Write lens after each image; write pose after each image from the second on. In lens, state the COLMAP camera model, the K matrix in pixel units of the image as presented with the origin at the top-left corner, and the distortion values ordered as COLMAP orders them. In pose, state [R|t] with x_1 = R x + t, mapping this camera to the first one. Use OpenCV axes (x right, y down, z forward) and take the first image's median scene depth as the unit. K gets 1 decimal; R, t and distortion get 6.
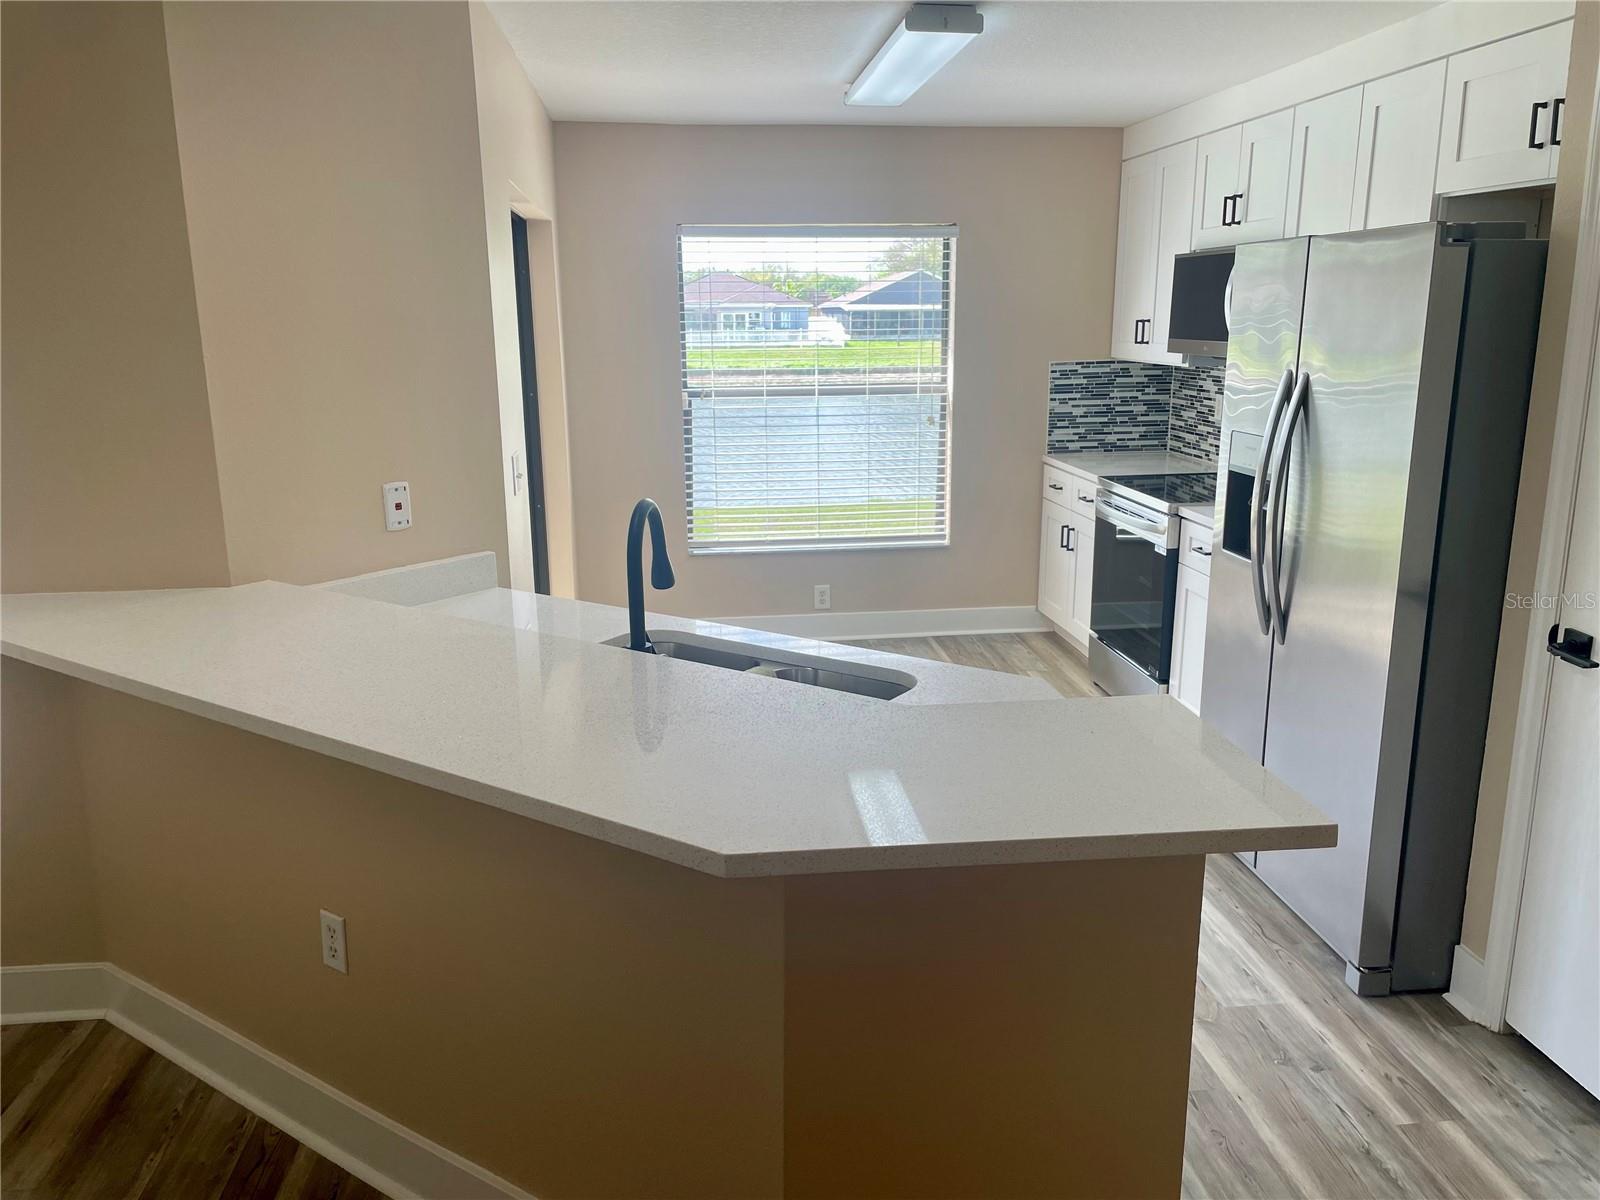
lens RADIAL K [[1215.7, 0, 800.0], [0, 1215.7, 600.0], [0, 0, 1]] dist [0.132711, -0.175377]
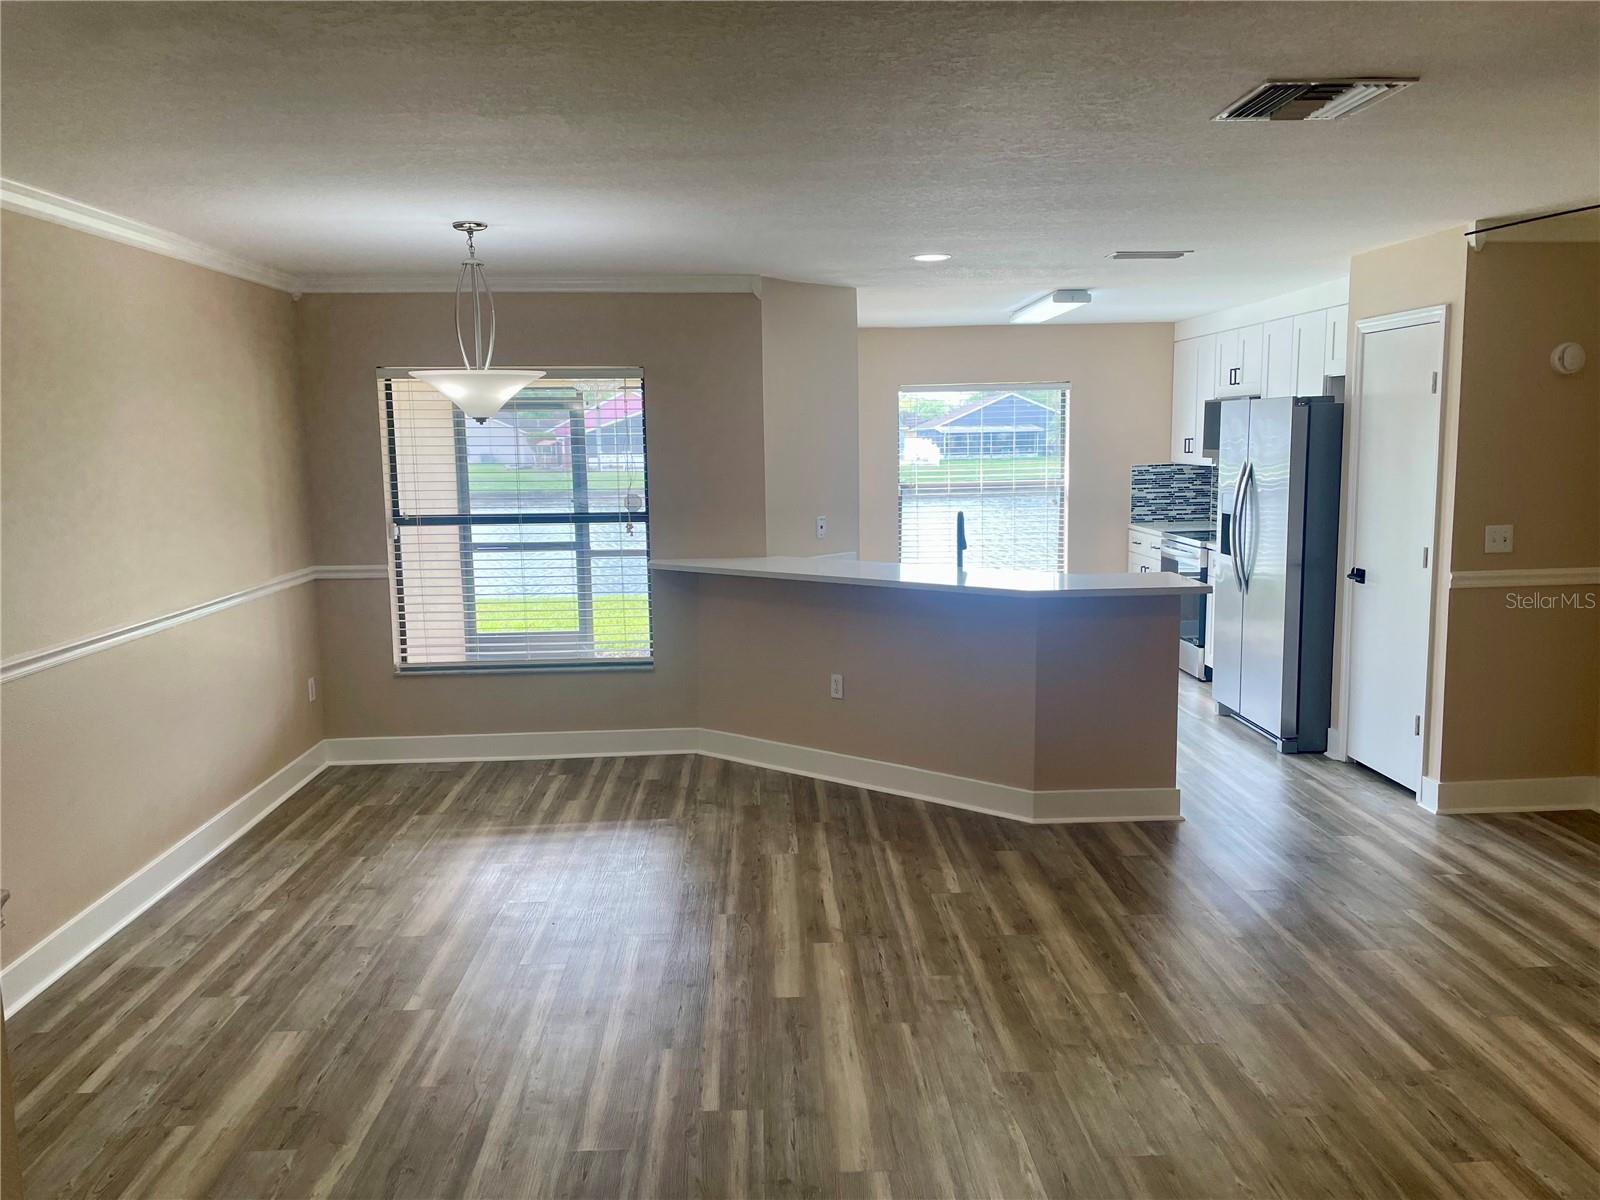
lens RADIAL K [[1215.7, 0, 800.0], [0, 1215.7, 600.0], [0, 0, 1]] dist [0.132711, -0.175377]
pose [[0.997422, -0.000151, -0.071763, -0.111801], [-0.006736, 0.995386, -0.095710, 0.138173], [0.071446, 0.095947, 0.992819, -0.604096]]
